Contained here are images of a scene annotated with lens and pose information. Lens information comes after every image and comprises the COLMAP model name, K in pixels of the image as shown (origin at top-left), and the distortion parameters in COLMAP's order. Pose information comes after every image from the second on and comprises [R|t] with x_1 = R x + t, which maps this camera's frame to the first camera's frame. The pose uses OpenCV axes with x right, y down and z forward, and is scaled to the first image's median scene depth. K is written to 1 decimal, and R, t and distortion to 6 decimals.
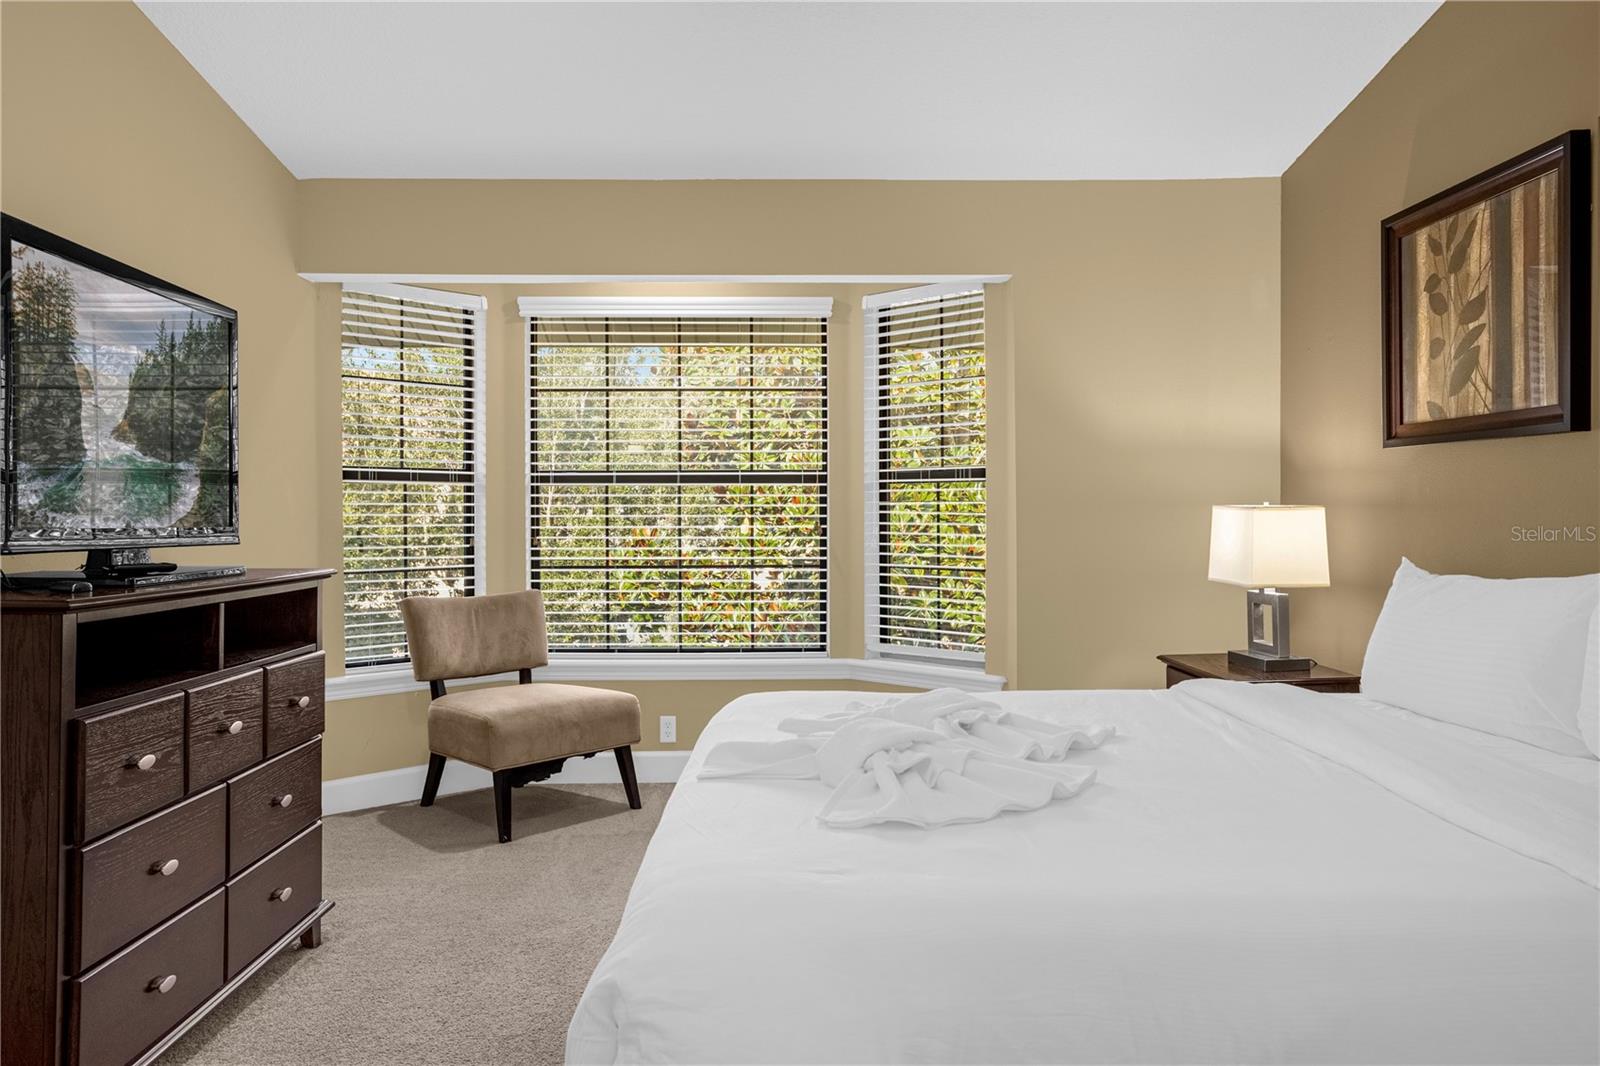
lens RADIAL K [[1192.4, 0, 771.1], [0, 1192.4, 590.2], [0, 0, 1]] dist [-0.053778, -0.006707]
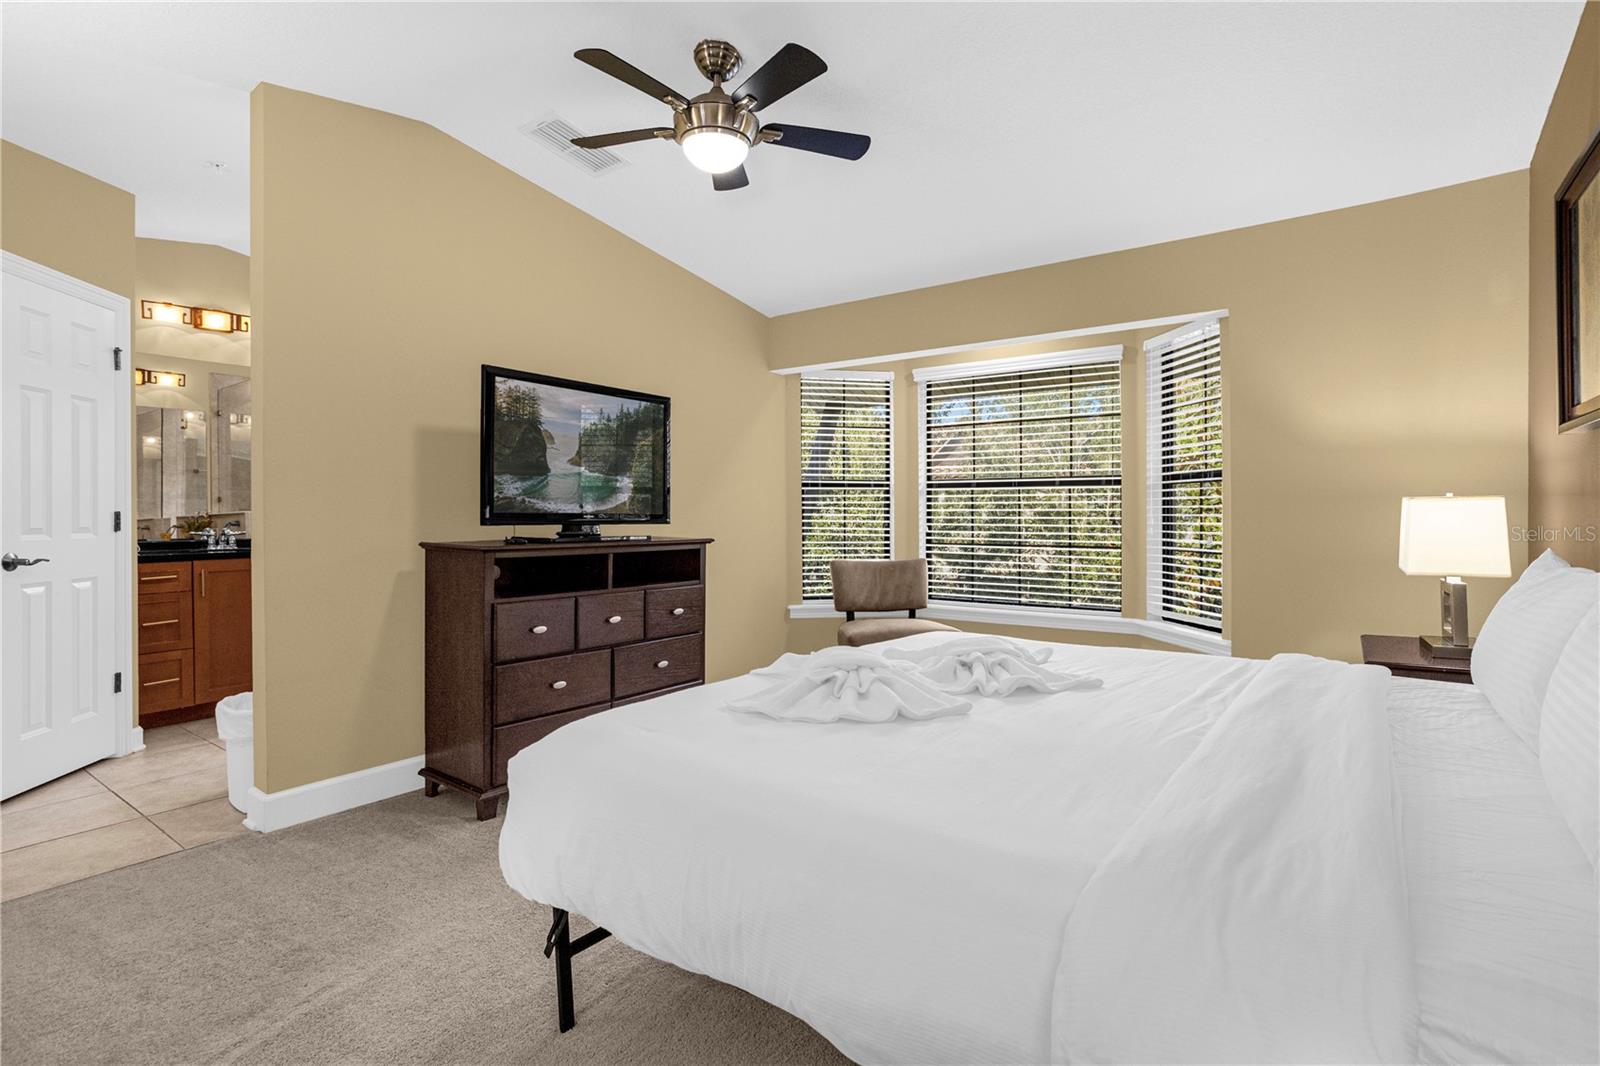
lens RADIAL K [[791.5, 0, 798.2], [0, 791.5, 507.2], [0, 0, 1]] dist [-0.007536, 0.007785]
pose [[0.796481, -0.003685, -0.604653, 0.311385], [-0.037591, 0.997745, -0.055598, -0.002760], [0.603494, 0.067013, 0.794546, 0.097107]]
